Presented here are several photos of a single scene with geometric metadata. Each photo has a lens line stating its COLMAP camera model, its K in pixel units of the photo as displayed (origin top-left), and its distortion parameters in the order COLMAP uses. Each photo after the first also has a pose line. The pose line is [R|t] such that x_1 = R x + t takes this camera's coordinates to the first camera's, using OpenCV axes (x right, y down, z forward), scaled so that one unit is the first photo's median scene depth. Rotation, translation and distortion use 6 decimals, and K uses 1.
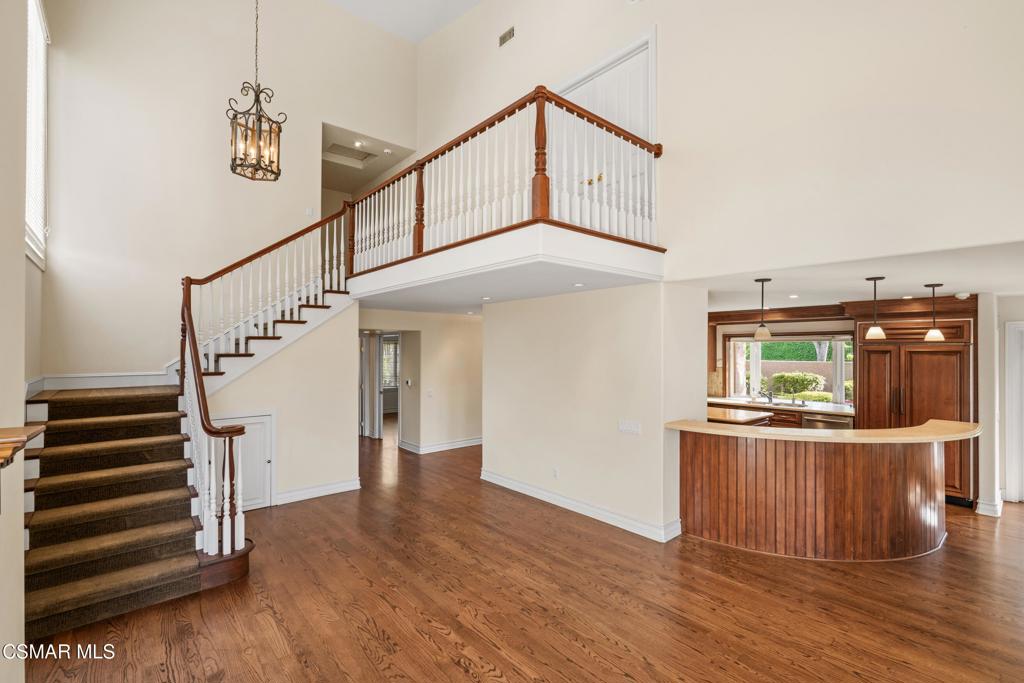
lens RADIAL K [[461.3, 0, 512.6], [0, 461.3, 346.7], [0, 0, 1]] dist [0.001566, 0.000175]
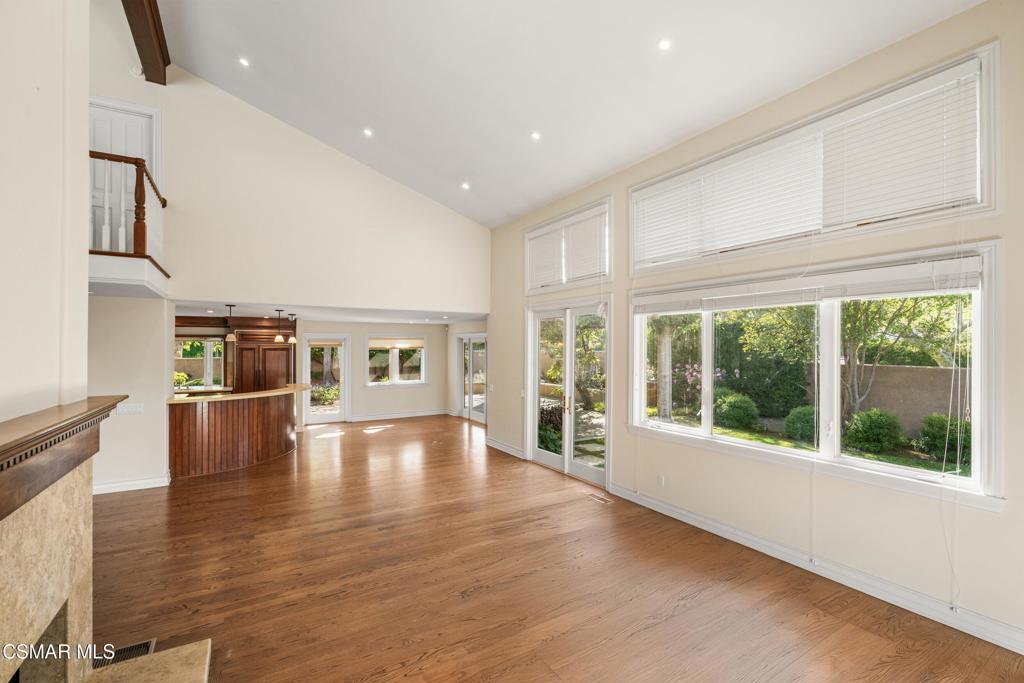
lens RADIAL K [[463.9, 0, 516.0], [0, 463.9, 342.9], [0, 0, 1]] dist [-0.001053, 0.000939]
pose [[0.175182, 0.005374, 0.984521, -0.953590], [-0.003518, 0.999982, -0.004832, -0.005762], [-0.984530, -0.002617, 0.175197, -0.310160]]
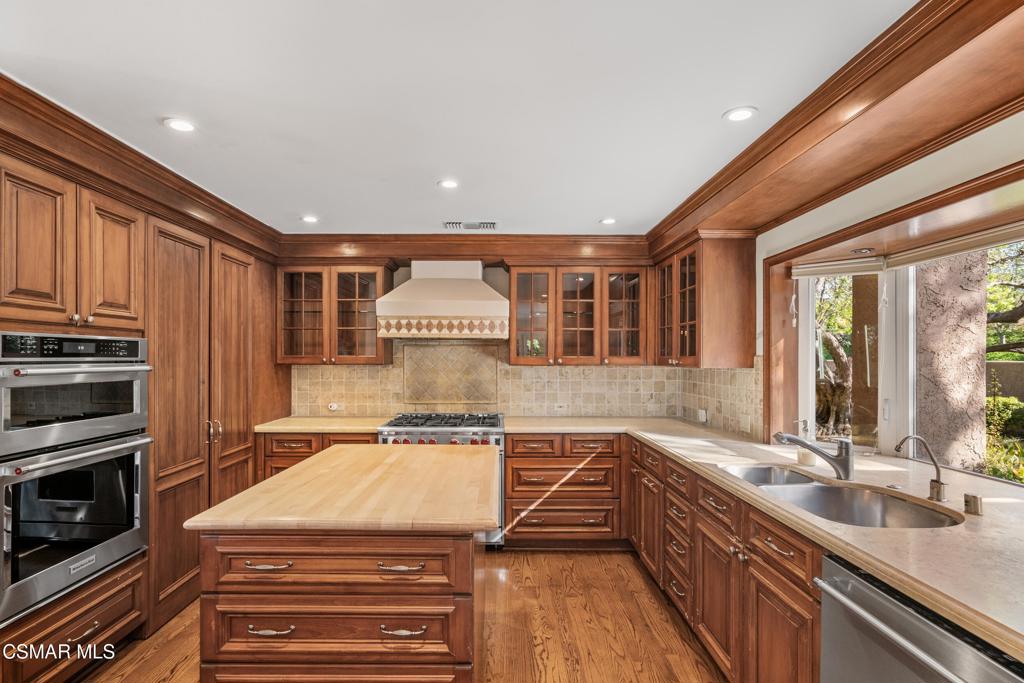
lens RADIAL K [[470.0, 0, 514.7], [0, 470.0, 355.5], [0, 0, 1]] dist [0.000443, 0.000776]
pose [[0.771638, -0.000508, -0.636062, 1.085349], [-0.000655, 0.999999, -0.001593, 0.091377], [0.636062, 0.001645, 0.771636, 1.249923]]
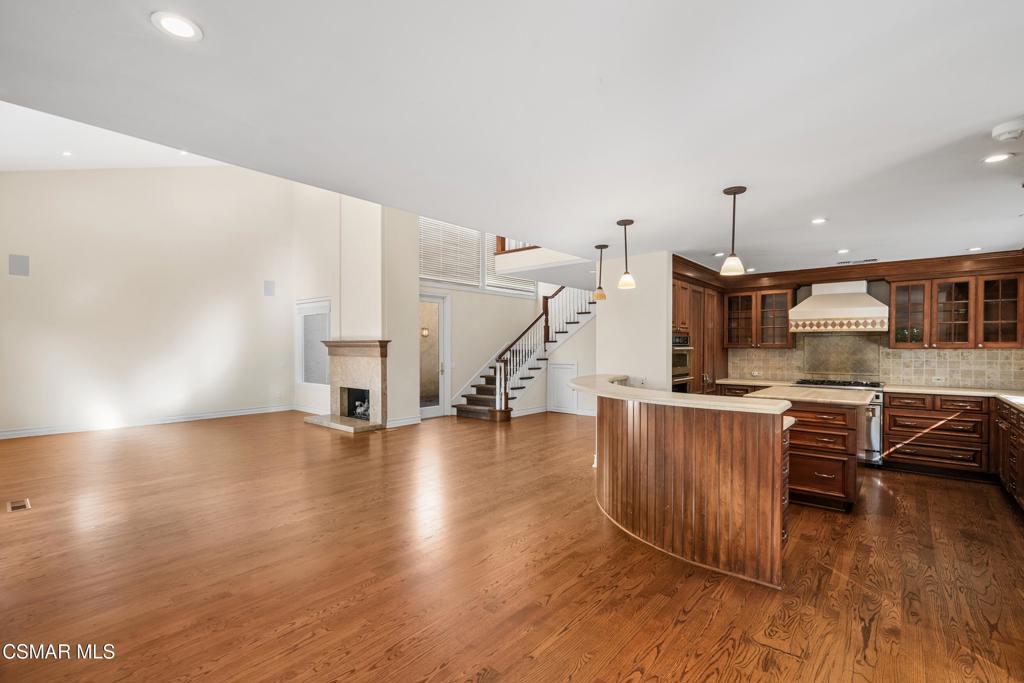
lens RADIAL K [[464.3, 0, 510.1], [0, 464.3, 353.9], [0, 0, 1]] dist [-0.002171, -0.000426]
pose [[0.145391, 0.016517, -0.989236, 1.688676], [0.003641, 0.999845, 0.017230, 0.097507], [0.989368, -0.006107, 0.145308, 0.644450]]
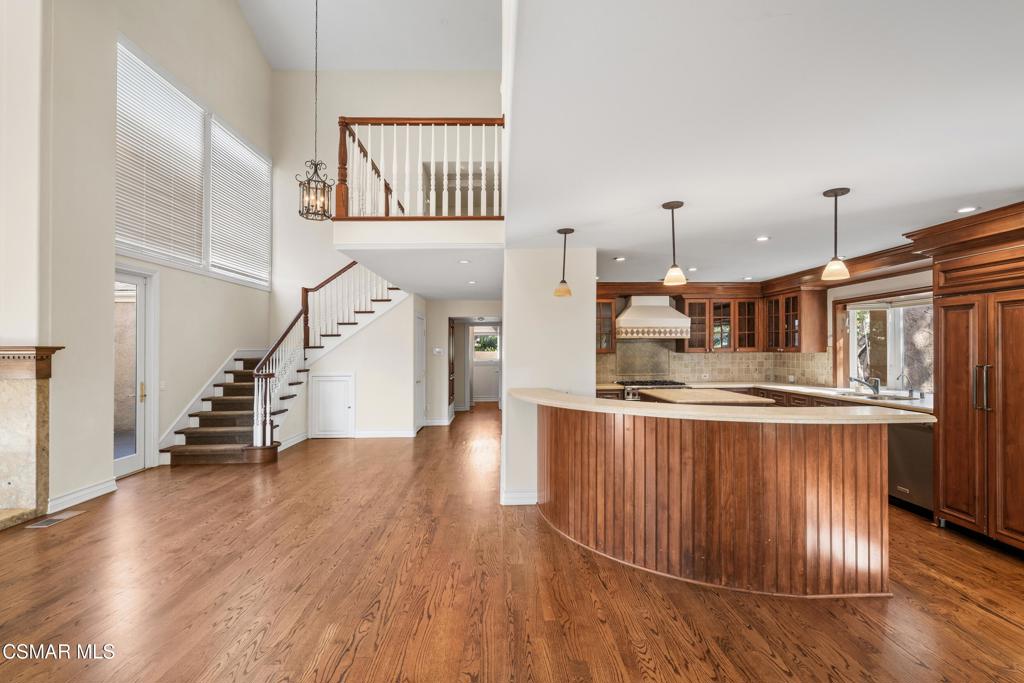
lens RADIAL K [[463.9, 0, 516.0], [0, 463.9, 342.9], [0, 0, 1]] dist [-0.001053, 0.000939]
pose [[0.770831, -0.015041, -0.636862, 1.087985], [0.009797, 0.999883, -0.011757, 0.087004], [0.636964, 0.002823, 0.770888, 0.251436]]
